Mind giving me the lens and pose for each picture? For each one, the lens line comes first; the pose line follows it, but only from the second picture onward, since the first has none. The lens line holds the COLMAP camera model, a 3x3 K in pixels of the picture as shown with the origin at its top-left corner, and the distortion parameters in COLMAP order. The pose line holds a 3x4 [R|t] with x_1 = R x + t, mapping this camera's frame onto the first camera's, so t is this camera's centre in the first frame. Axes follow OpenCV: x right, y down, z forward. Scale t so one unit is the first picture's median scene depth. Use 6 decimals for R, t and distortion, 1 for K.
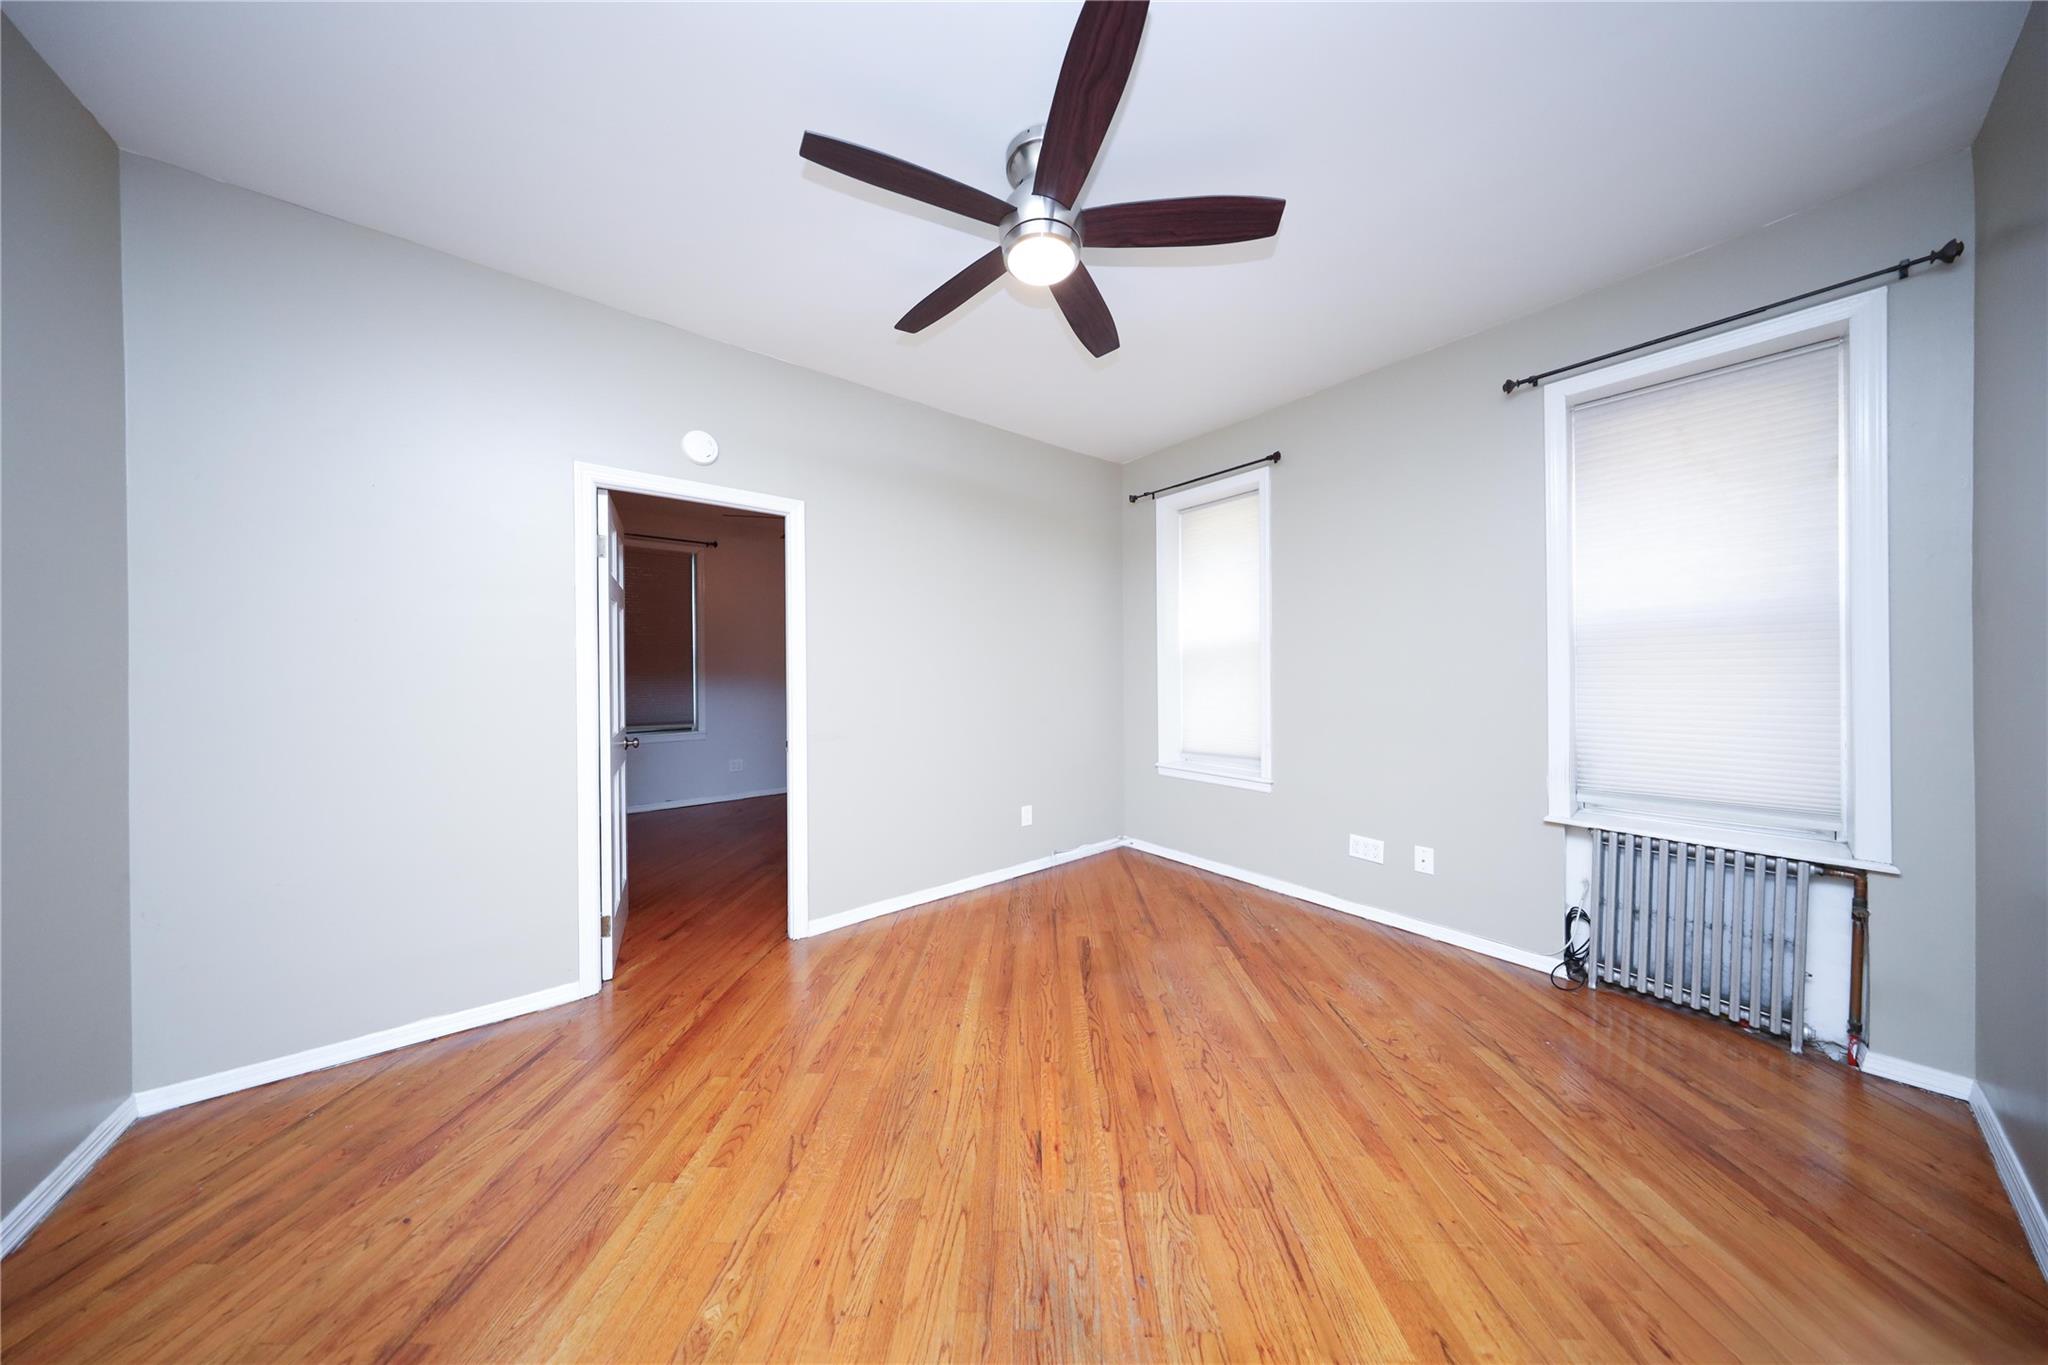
lens RADIAL K [[596.4, 0, 1015.7], [0, 596.4, 681.5], [0, 0, 1]] dist [0.002288, 0.000020]
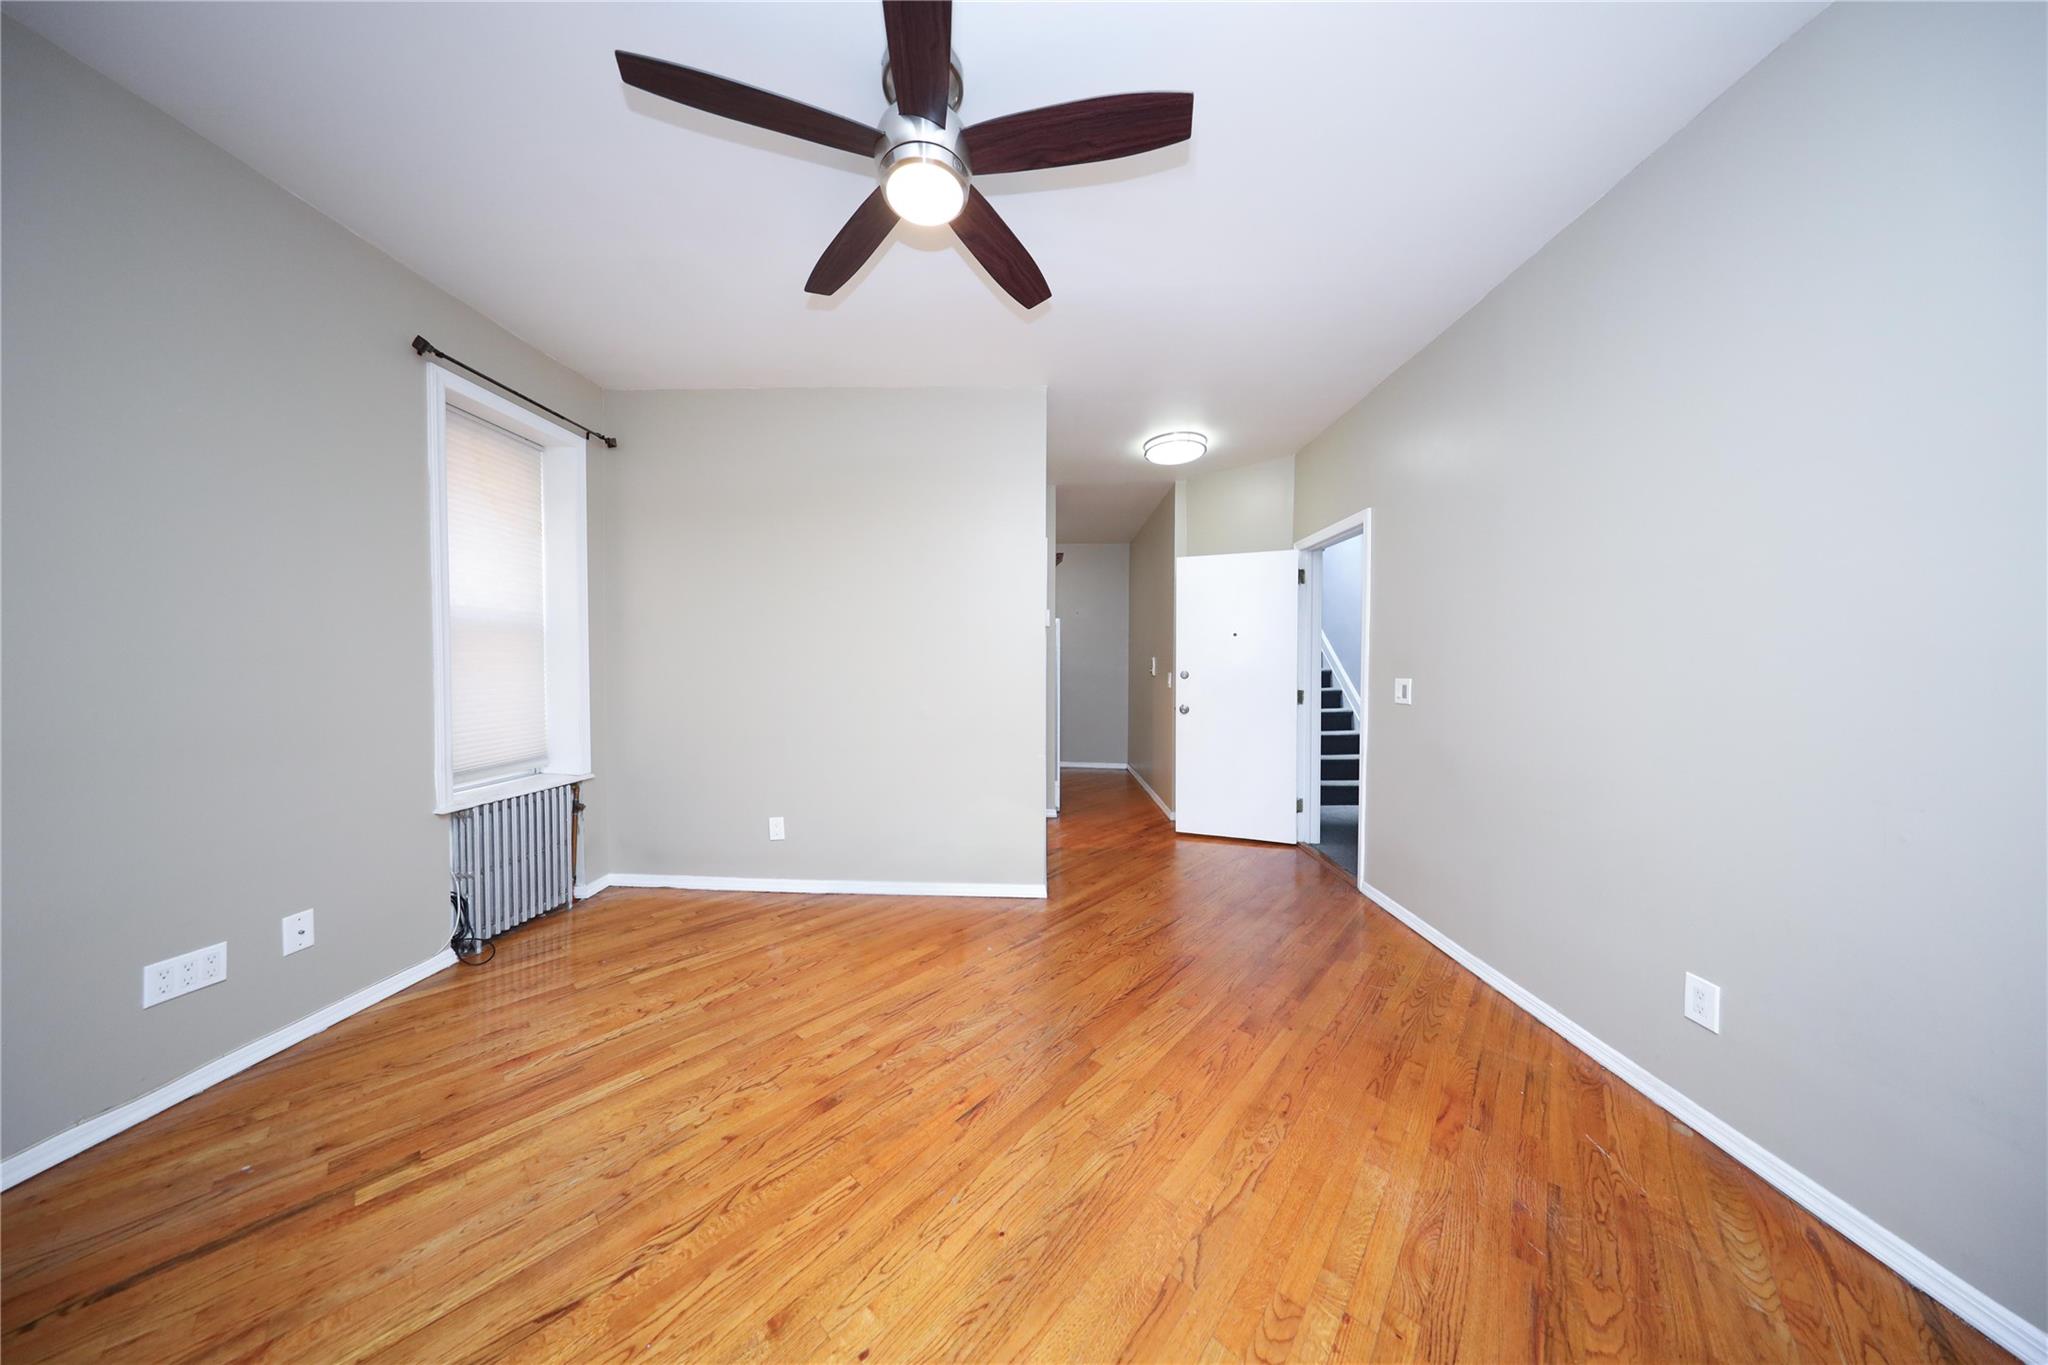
lens RADIAL K [[596.4, 0, 1020.9], [0, 596.4, 678.9], [0, 0, 1]] dist [0.002288, 0.000020]
pose [[-0.769754, -0.011010, 0.638245, -0.564939], [0.011069, 0.999471, 0.030591, -0.006967], [-0.638244, 0.030612, -0.769225, 1.417056]]
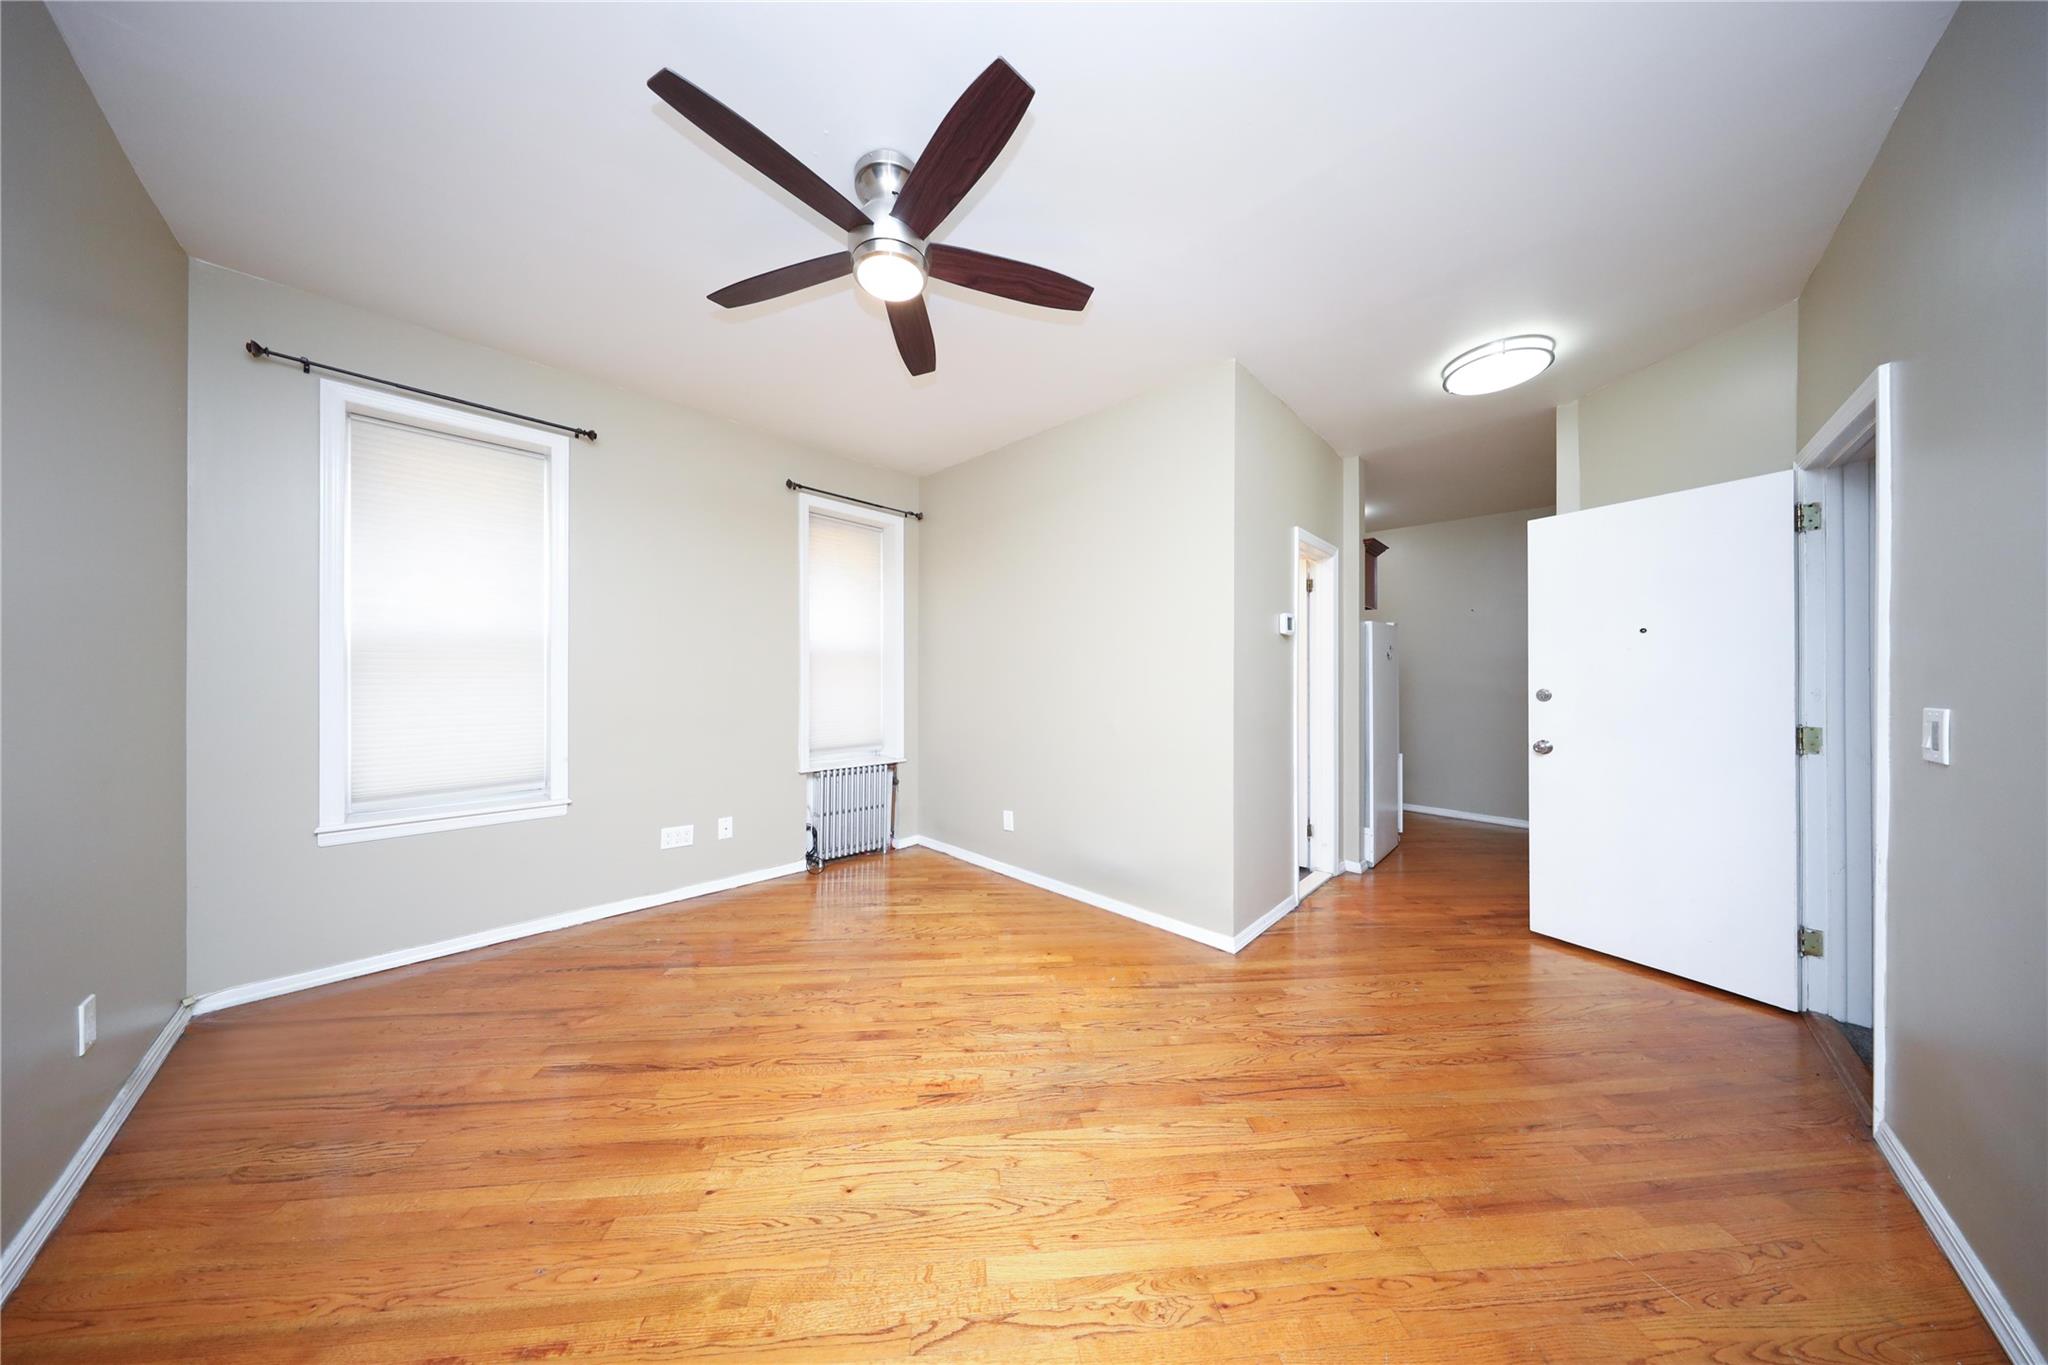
lens RADIAL K [[596.4, 0, 1013.7], [0, 596.4, 682.0], [0, 0, 1]] dist [0.002288, 0.000020]
pose [[-0.138208, 0.000327, 0.990403, -0.896033], [0.012327, 0.999923, 0.001390, 0.002307], [-0.990327, 0.012400, -0.138201, 0.822369]]
